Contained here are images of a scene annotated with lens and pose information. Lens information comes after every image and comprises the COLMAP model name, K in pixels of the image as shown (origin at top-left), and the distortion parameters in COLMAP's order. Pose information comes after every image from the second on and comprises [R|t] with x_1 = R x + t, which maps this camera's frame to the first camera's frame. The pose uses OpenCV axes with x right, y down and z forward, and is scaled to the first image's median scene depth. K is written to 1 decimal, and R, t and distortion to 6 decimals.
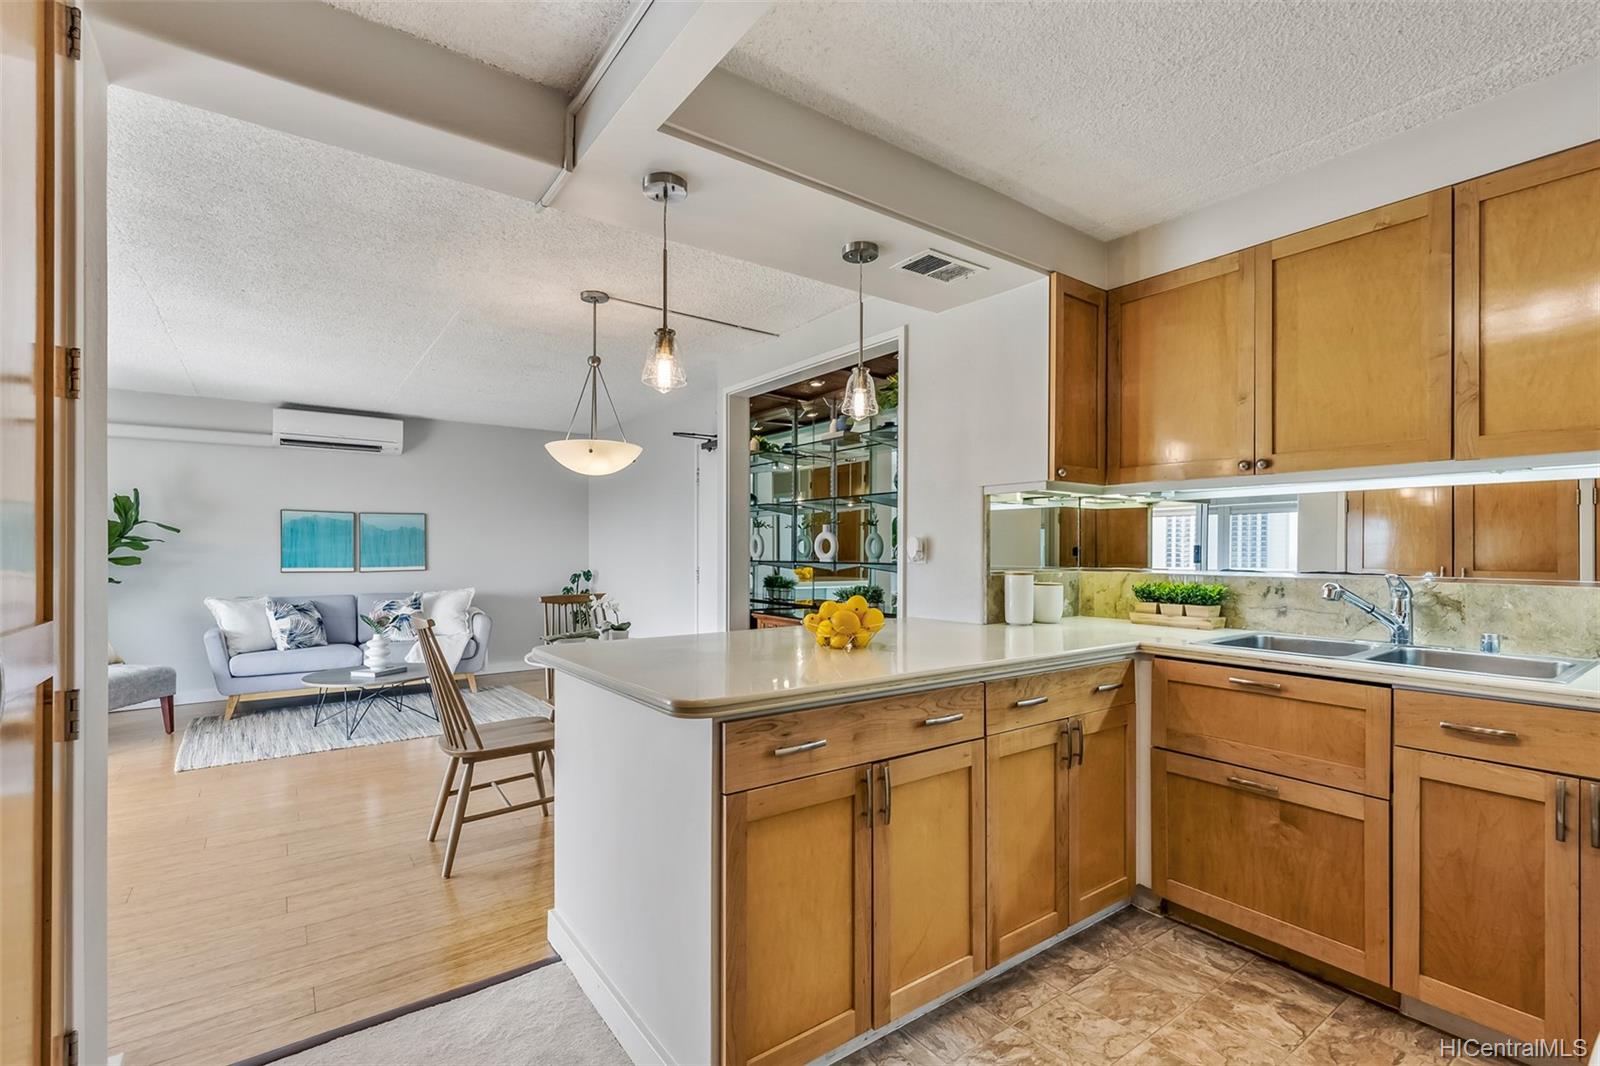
lens RADIAL K [[718.7, 0, 804.2], [0, 718.7, 545.0], [0, 0, 1]] dist [0.007728, -0.002718]
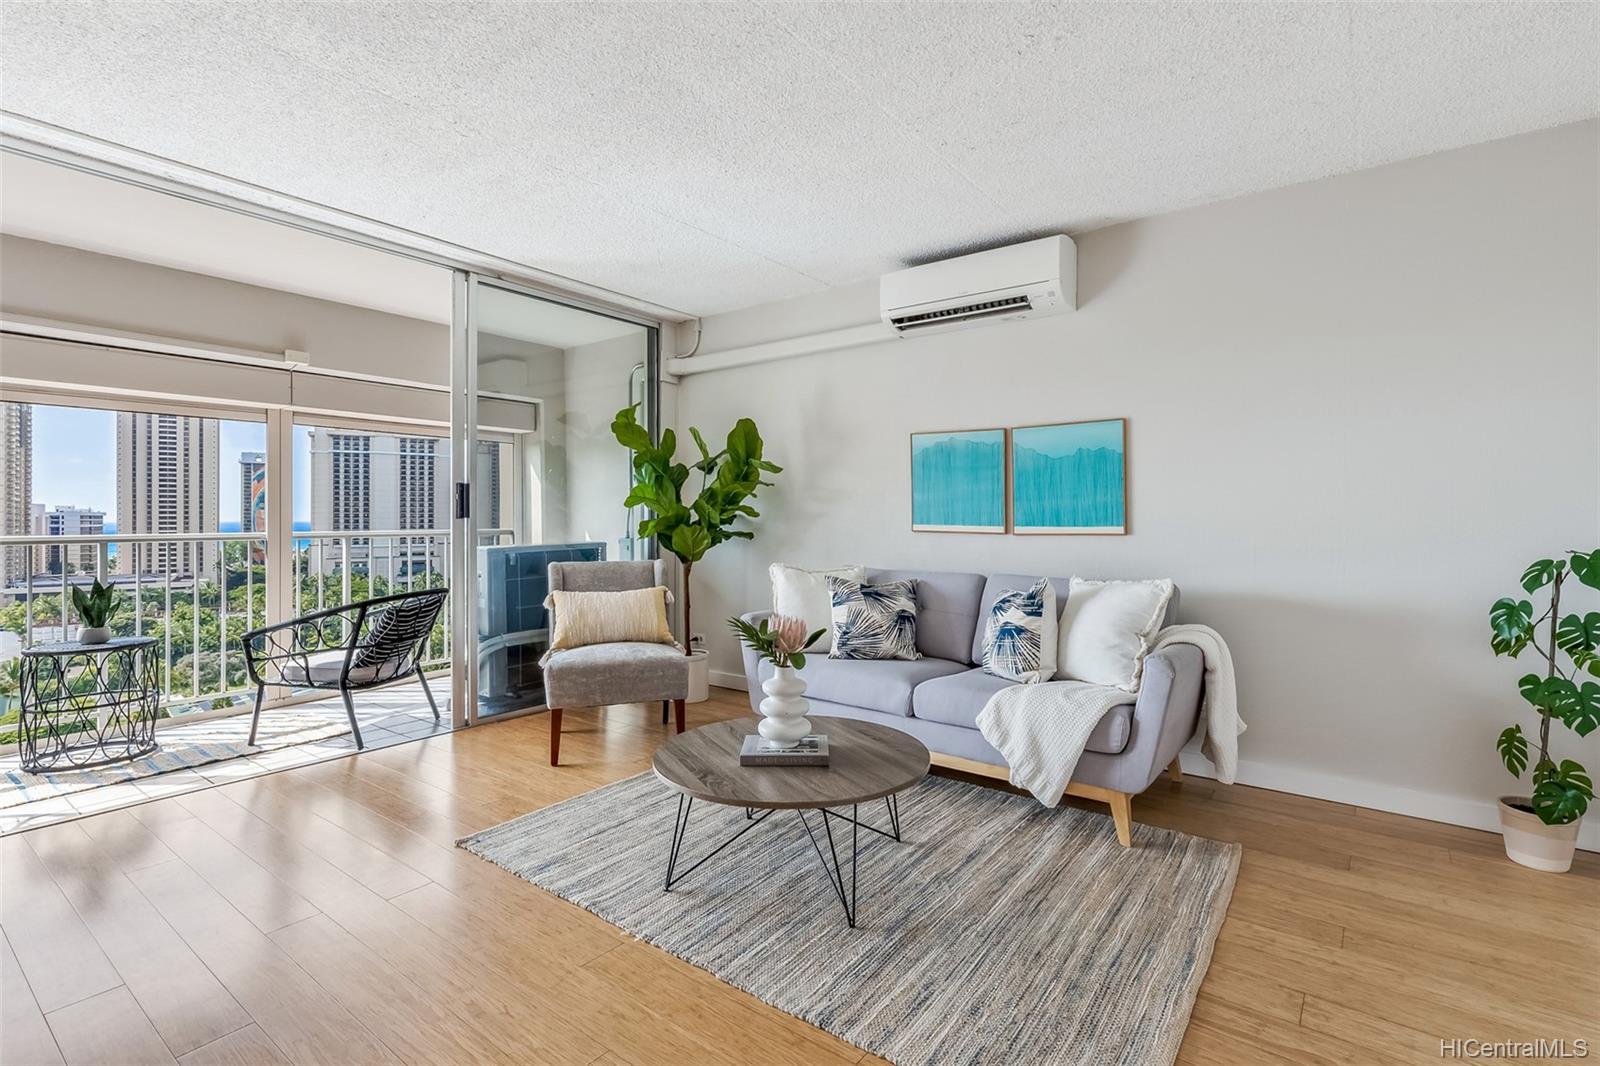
lens RADIAL K [[754.5, 0, 805.9], [0, 754.5, 518.6], [0, 0, 1]] dist [0.010380, -0.003408]
pose [[0.277860, 0.003940, -0.960614, -0.143561], [0.003965, 0.999978, 0.005249, 0.030550], [0.960614, -0.005268, 0.277838, 0.966526]]
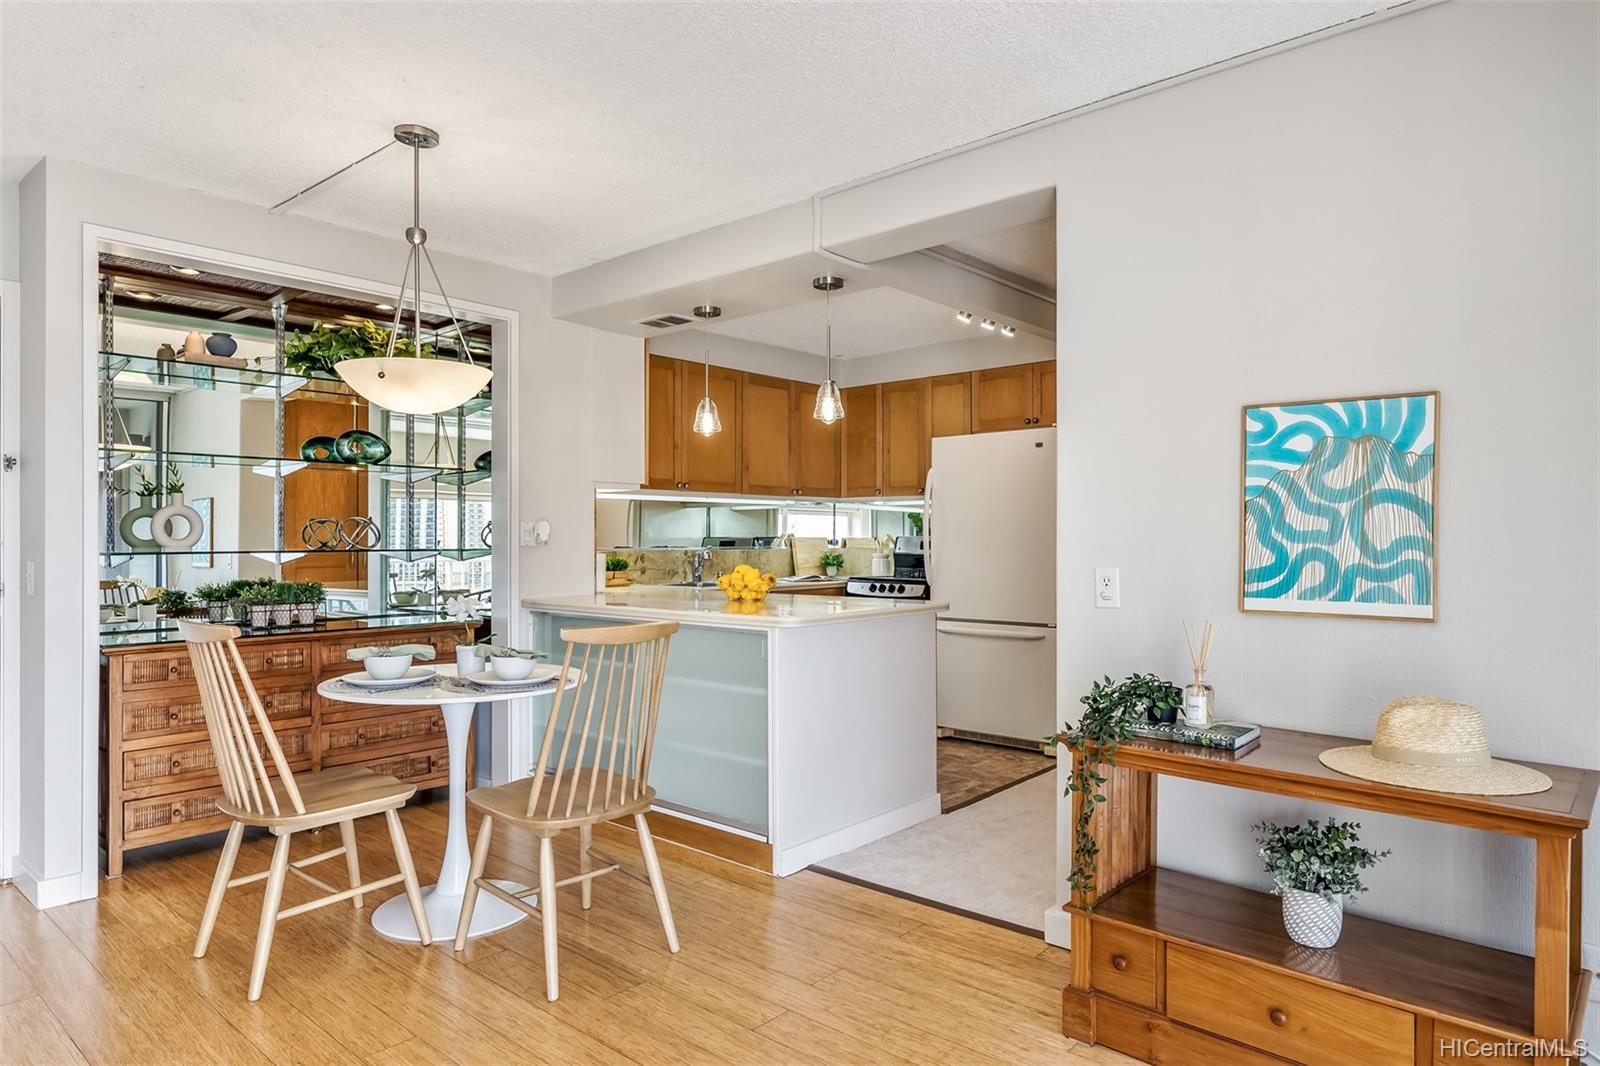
lens RADIAL K [[956.7, 0, 801.4], [0, 956.7, 533.3], [0, 0, 1]] dist [-0.005550, -0.002397]
pose [[-0.208680, 0.005878, 0.977966, -0.910505], [-0.000288, 0.999982, -0.006071, 0.010755], [-0.977984, -0.001548, -0.208674, 0.642541]]
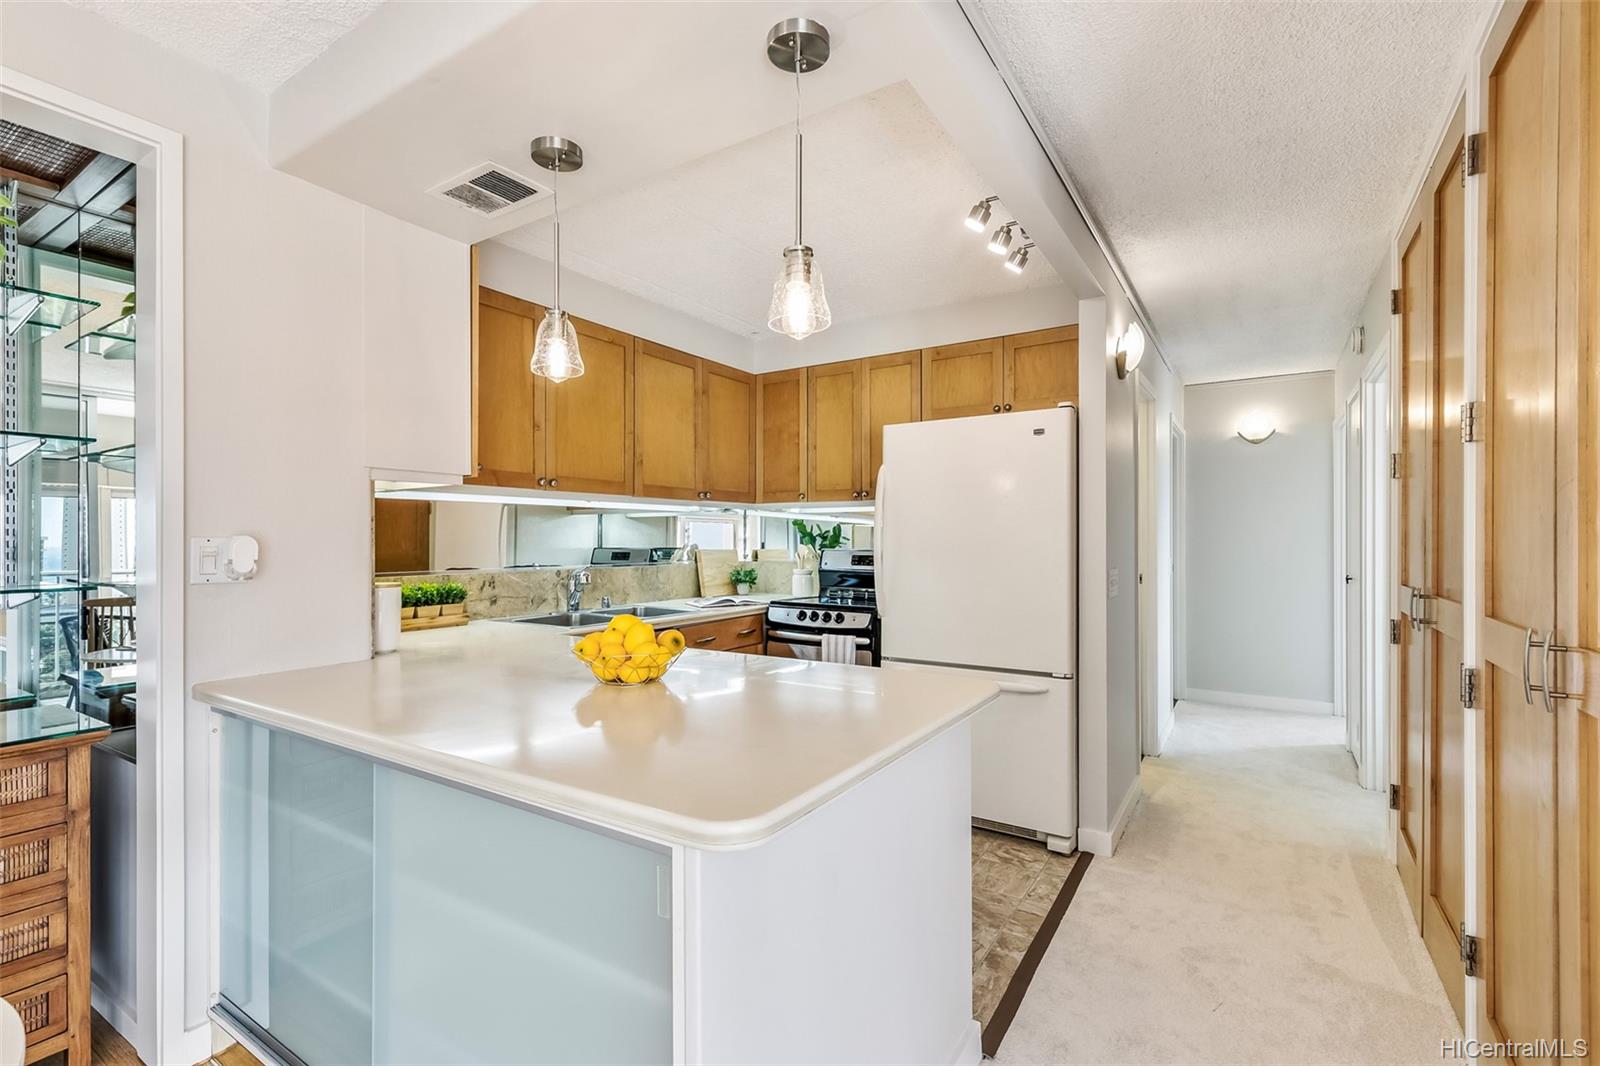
lens RADIAL K [[718.7, 0, 799.4], [0, 718.7, 539.7], [0, 0, 1]] dist [0.007728, -0.002718]
pose [[-0.350624, 0.000568, 0.936516, -0.372957], [-0.000938, 0.999999, -0.000957, -0.005150], [-0.936516, -0.001214, -0.350623, 0.549196]]
